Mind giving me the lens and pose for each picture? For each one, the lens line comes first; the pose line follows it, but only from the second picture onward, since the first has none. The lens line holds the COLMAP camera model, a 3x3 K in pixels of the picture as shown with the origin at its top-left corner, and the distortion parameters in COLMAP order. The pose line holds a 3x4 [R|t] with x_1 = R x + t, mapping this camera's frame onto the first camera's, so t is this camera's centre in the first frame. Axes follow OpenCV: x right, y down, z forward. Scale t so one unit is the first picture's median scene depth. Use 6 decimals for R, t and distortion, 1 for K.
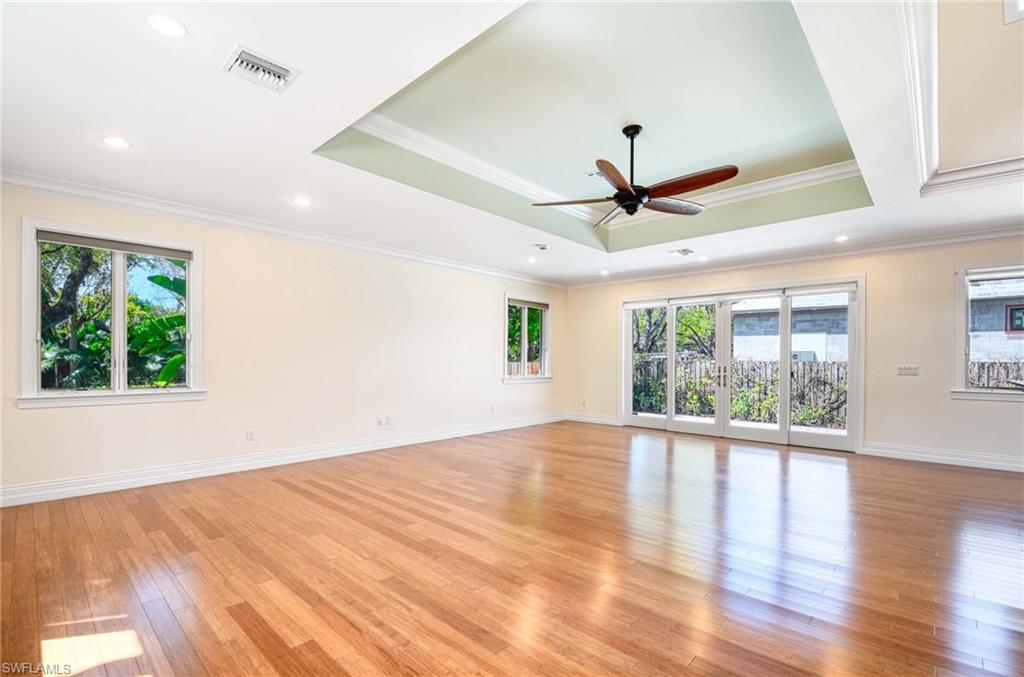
lens RADIAL K [[452.3, 0, 510.5], [0, 452.3, 361.0], [0, 0, 1]] dist [-0.004070, -0.002103]
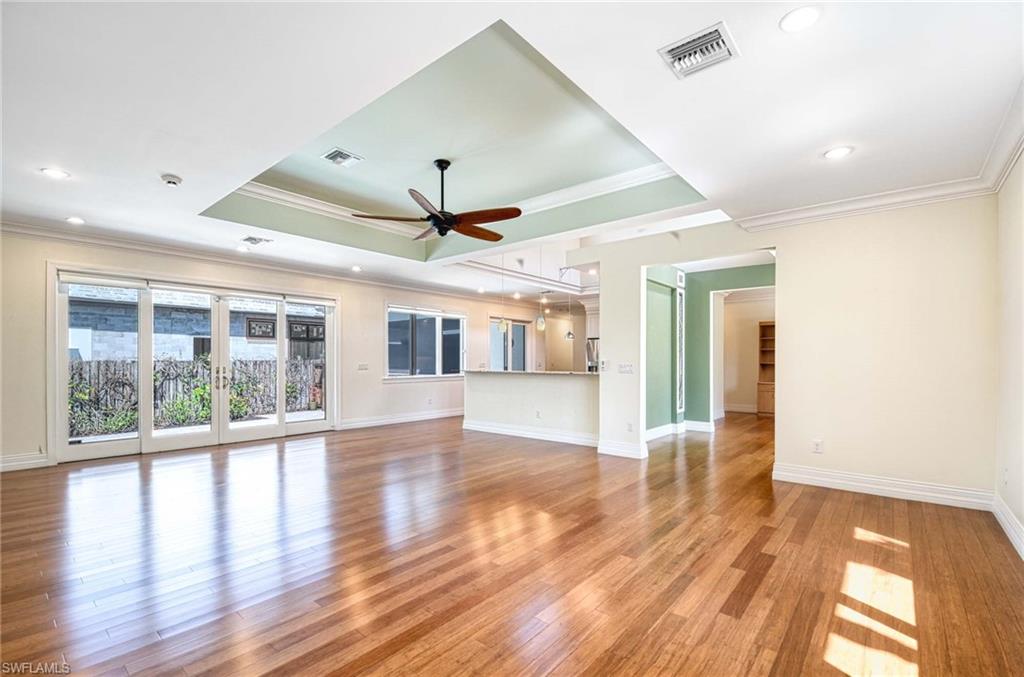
lens RADIAL K [[452.3, 0, 511.6], [0, 452.3, 360.5], [0, 0, 1]] dist [-0.004070, -0.002103]
pose [[-0.040901, -0.006834, 0.999140, -0.479190], [0.005681, 0.999959, 0.007072, -0.003467], [-0.999147, 0.005966, -0.040861, 0.464894]]
